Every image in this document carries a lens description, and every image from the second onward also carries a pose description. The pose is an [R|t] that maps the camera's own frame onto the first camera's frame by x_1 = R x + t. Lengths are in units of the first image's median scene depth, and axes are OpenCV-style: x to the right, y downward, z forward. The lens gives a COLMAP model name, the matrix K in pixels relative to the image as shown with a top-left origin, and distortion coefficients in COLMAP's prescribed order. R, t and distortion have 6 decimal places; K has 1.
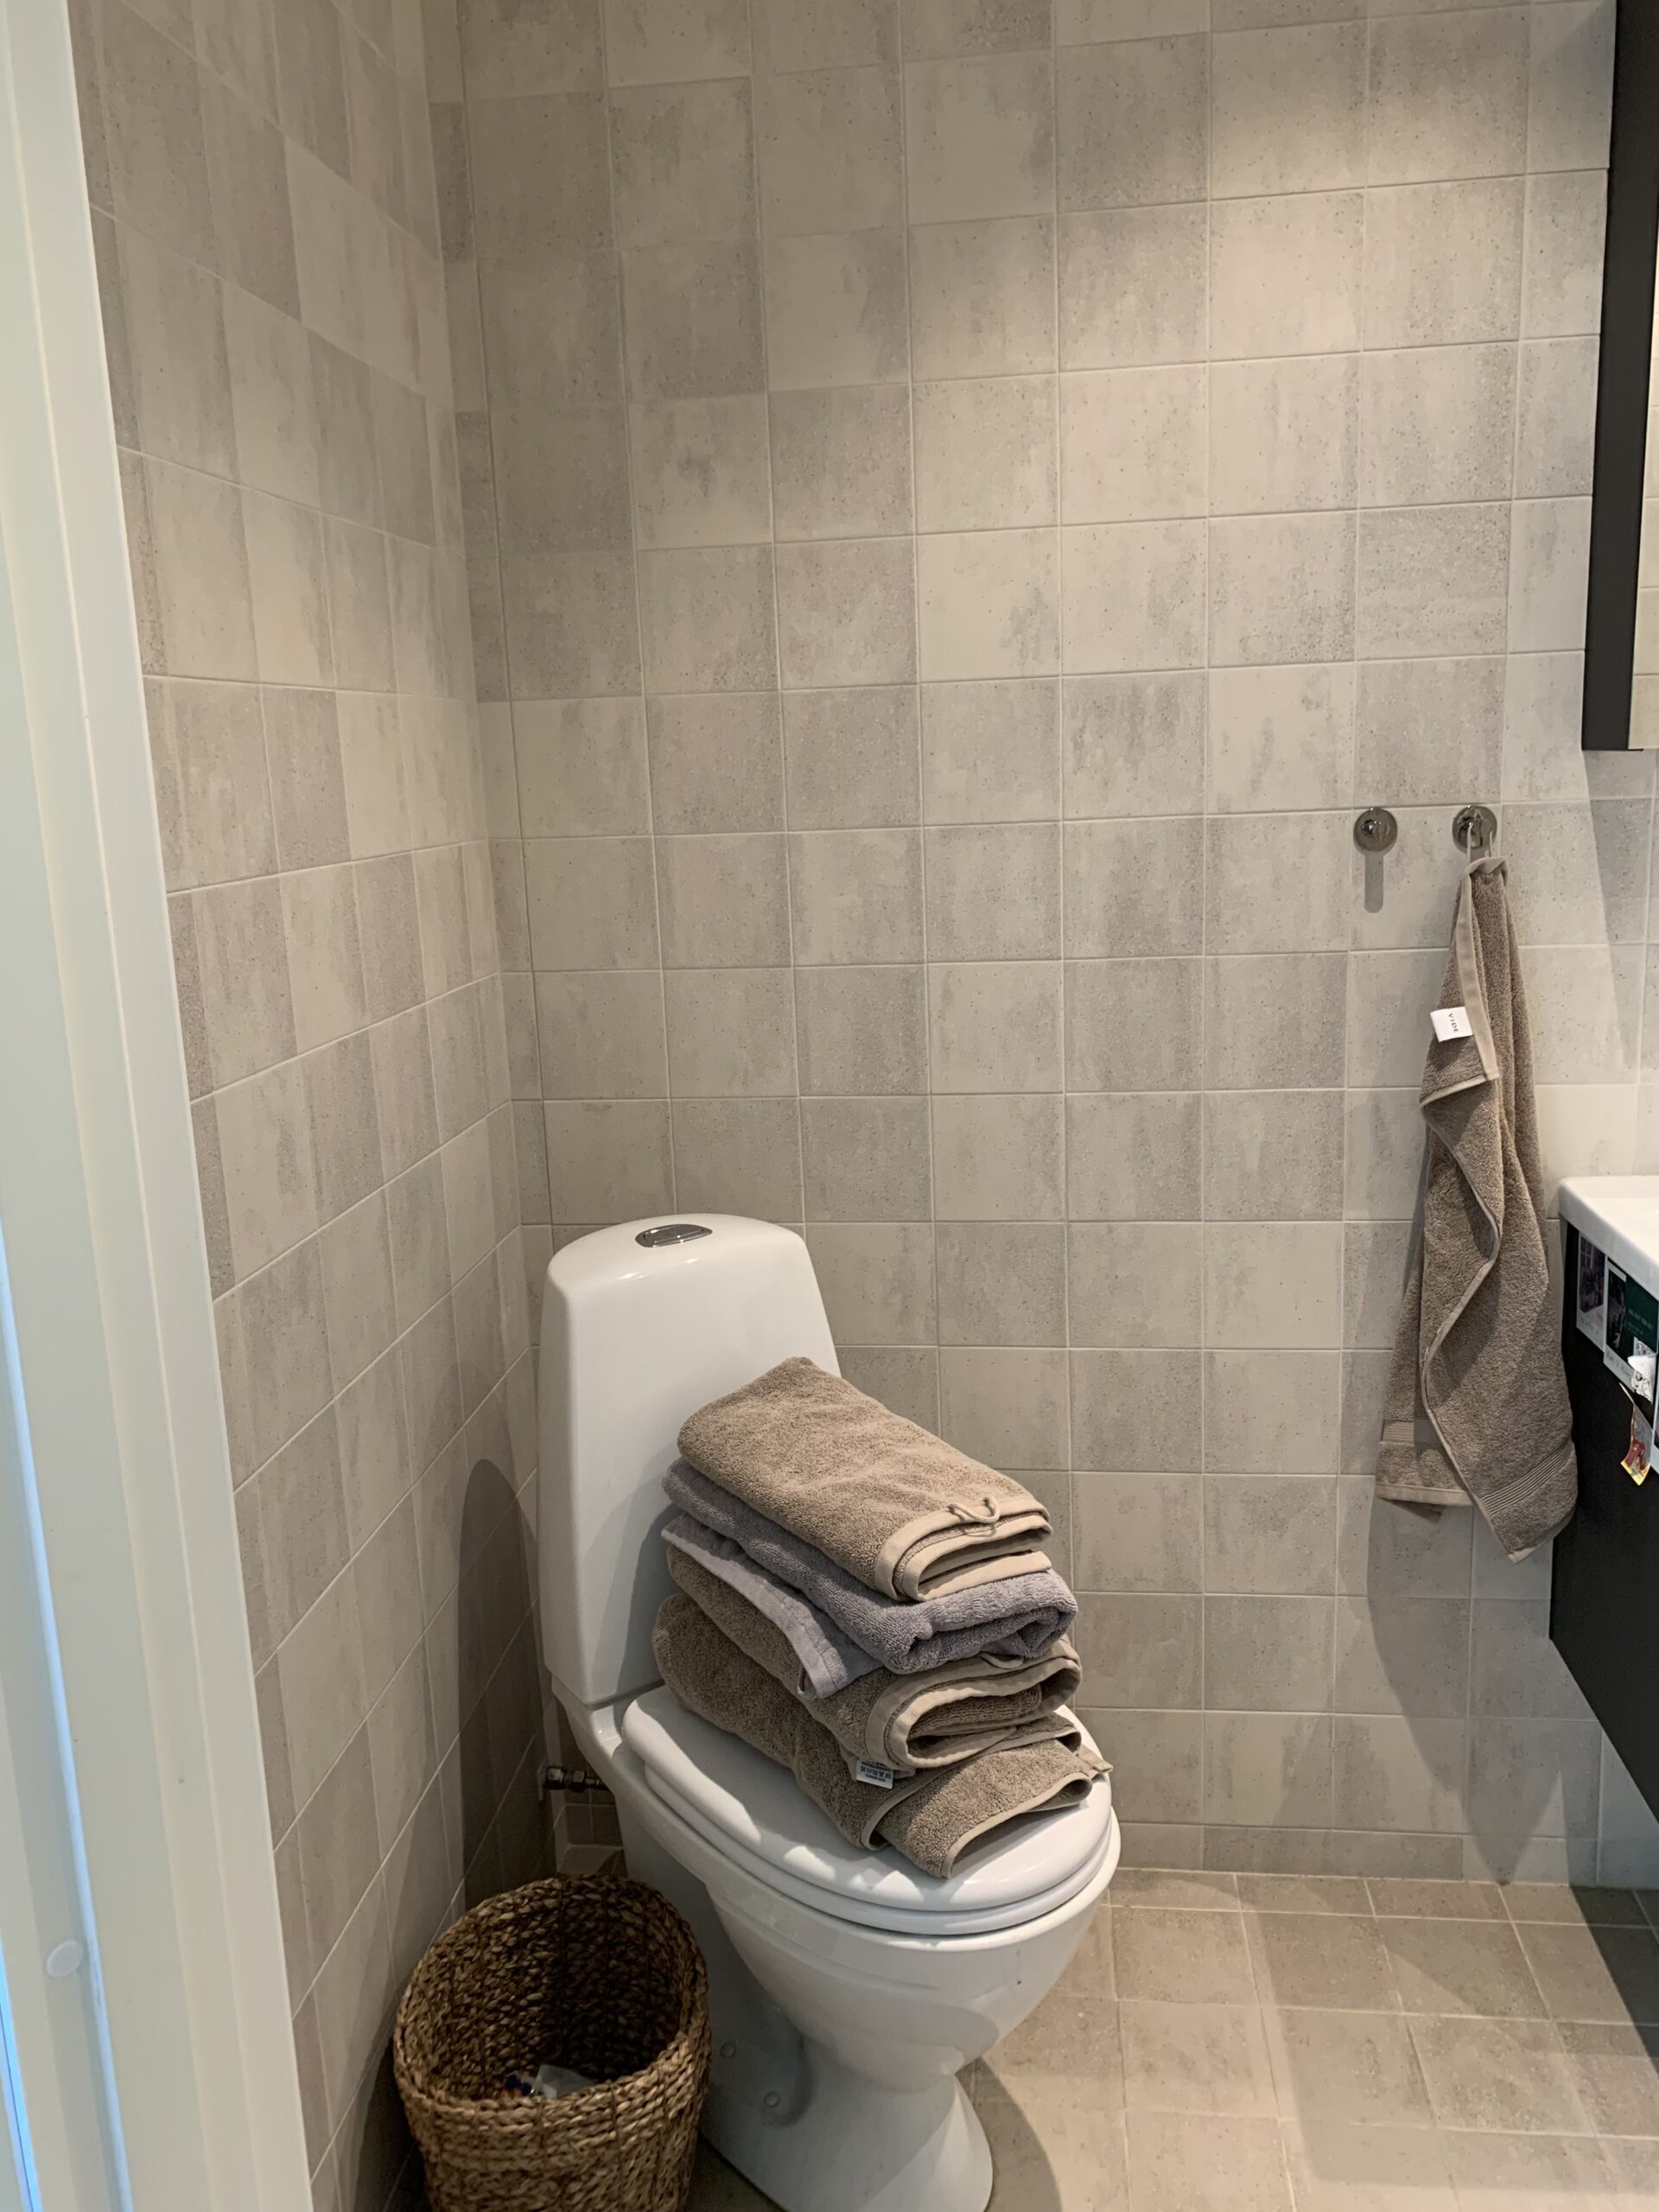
lens RADIAL K [[1630.0, 0, 829.5], [0, 1630.0, 1106.0], [0, 0, 1]] dist [0.001135, -0.028768]
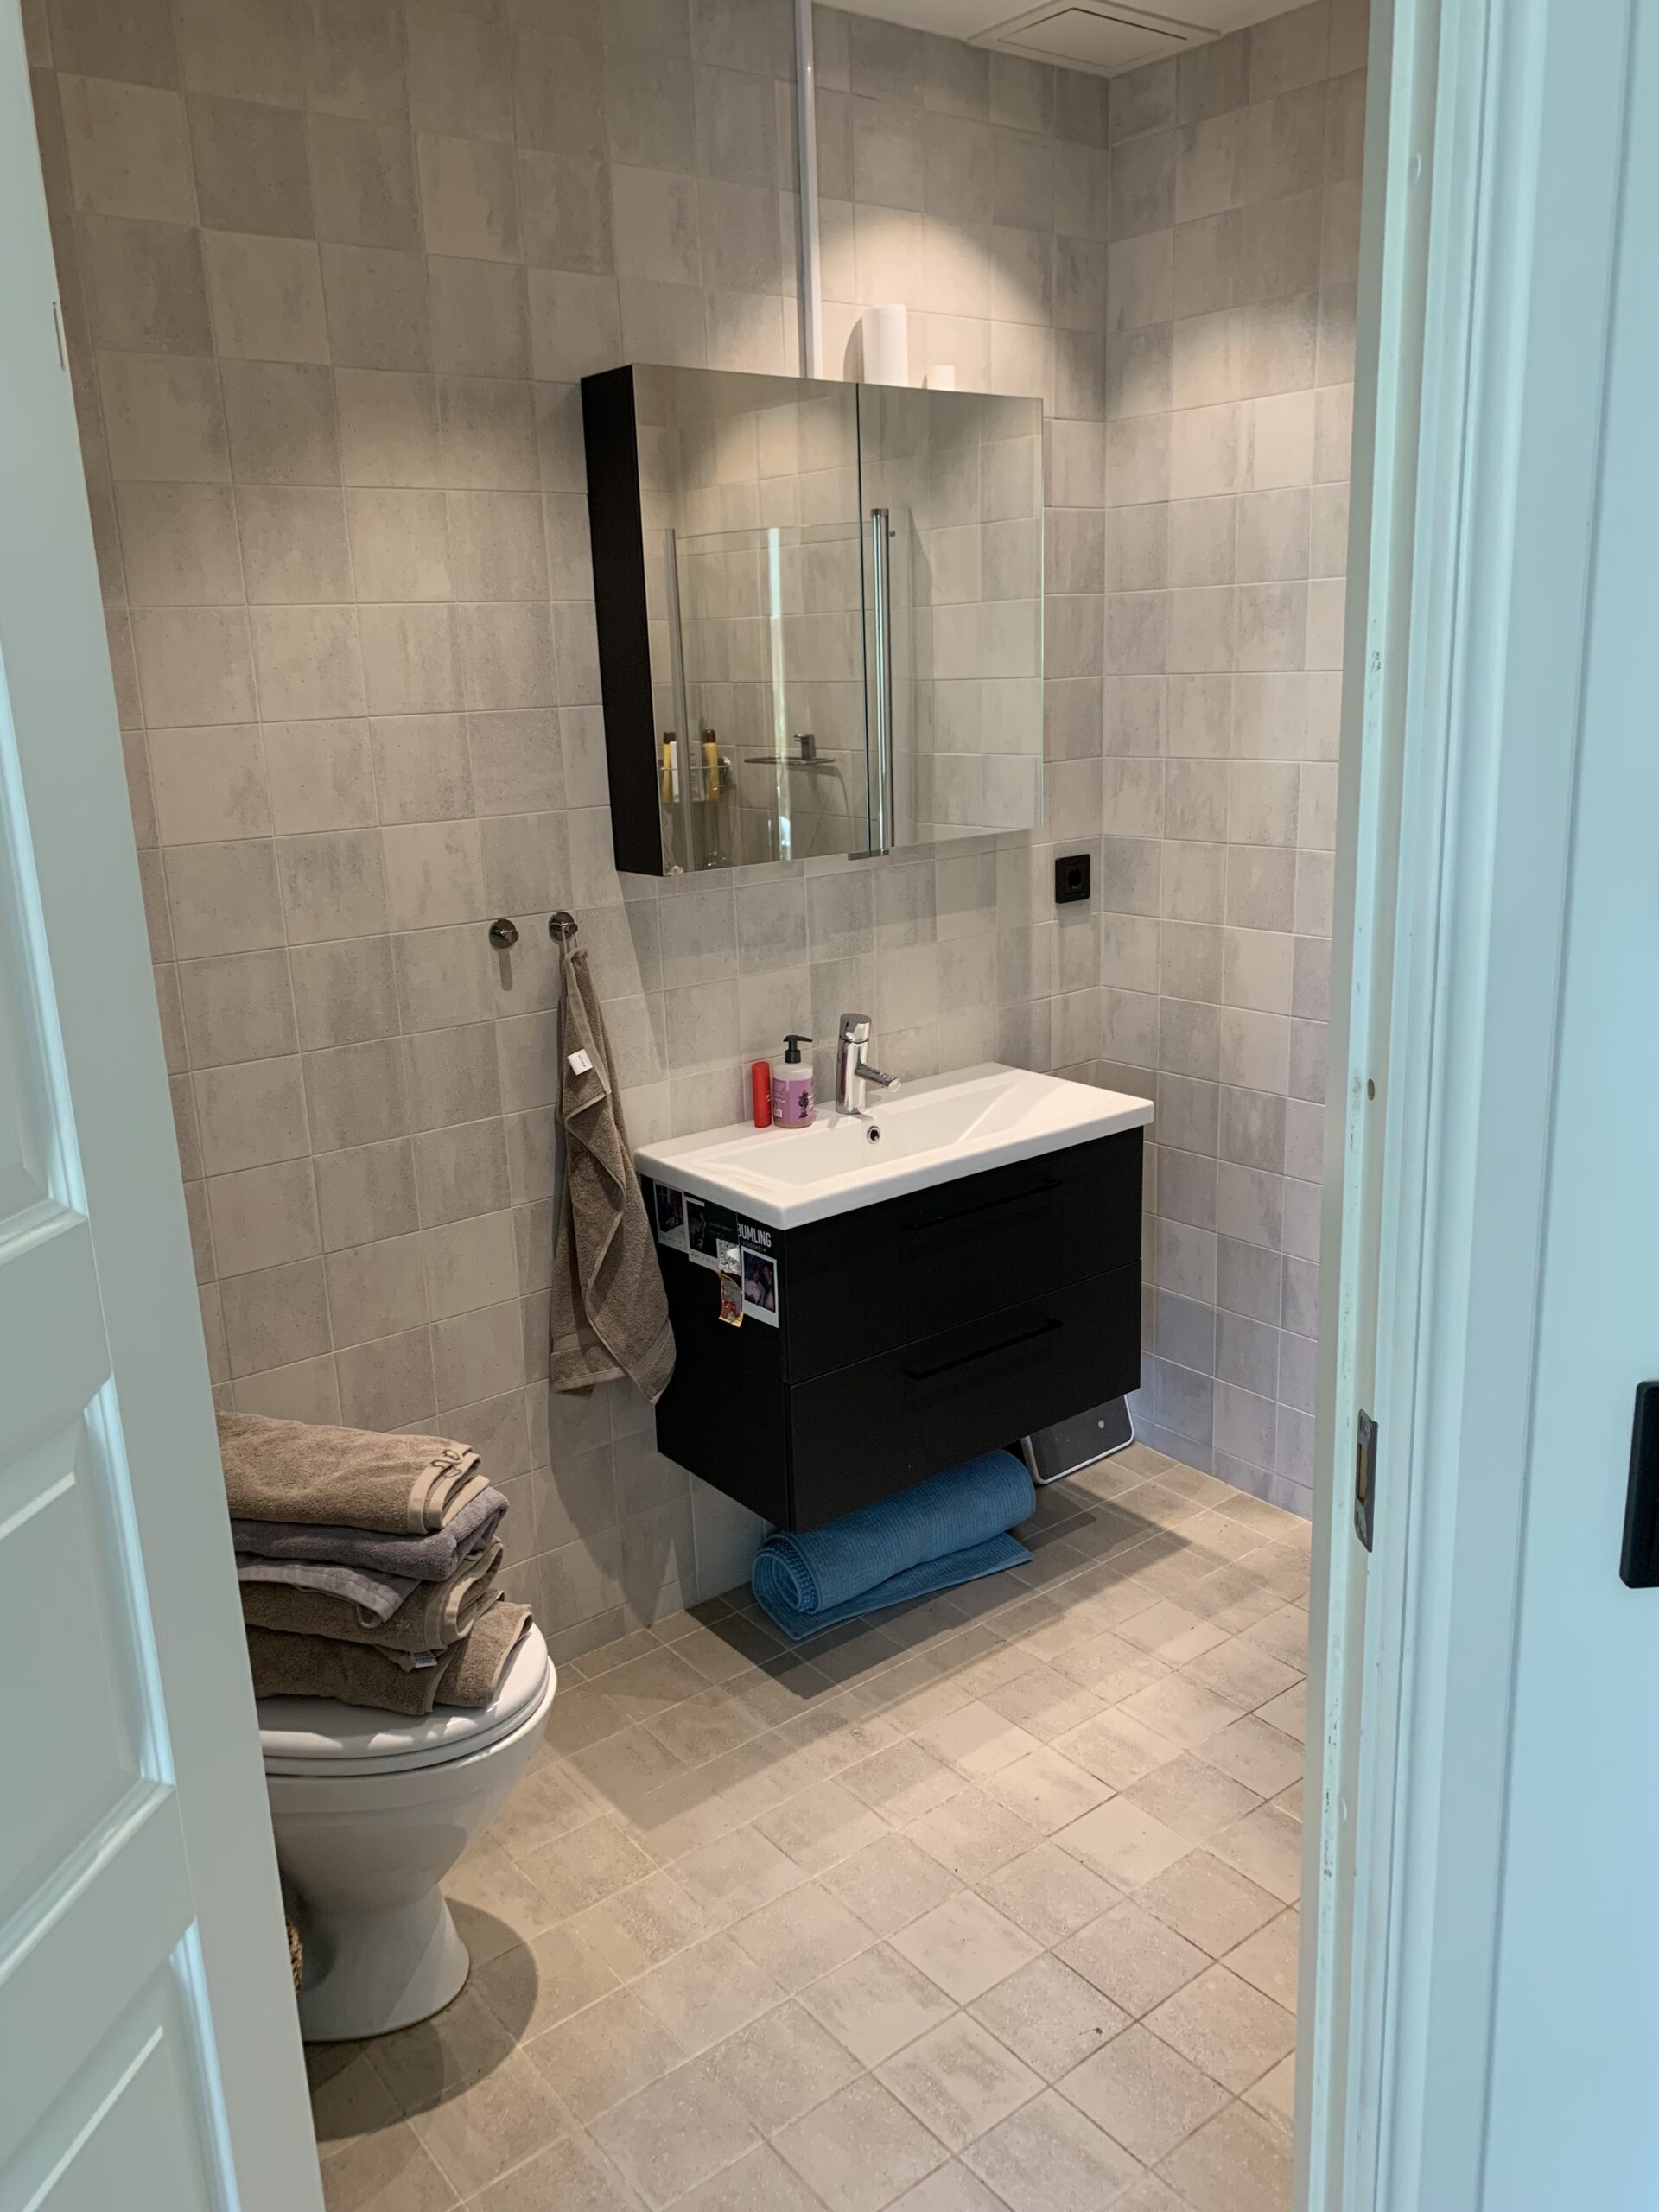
lens RADIAL K [[1715.7, 0, 829.5], [0, 1715.7, 1106.0], [0, 0, 1]] dist [0.000133, -0.221036]
pose [[0.679108, -0.170896, 0.713868, -0.567479], [0.148706, 0.984385, 0.094190, -0.119929], [-0.718817, 0.042191, 0.693917, -0.239355]]
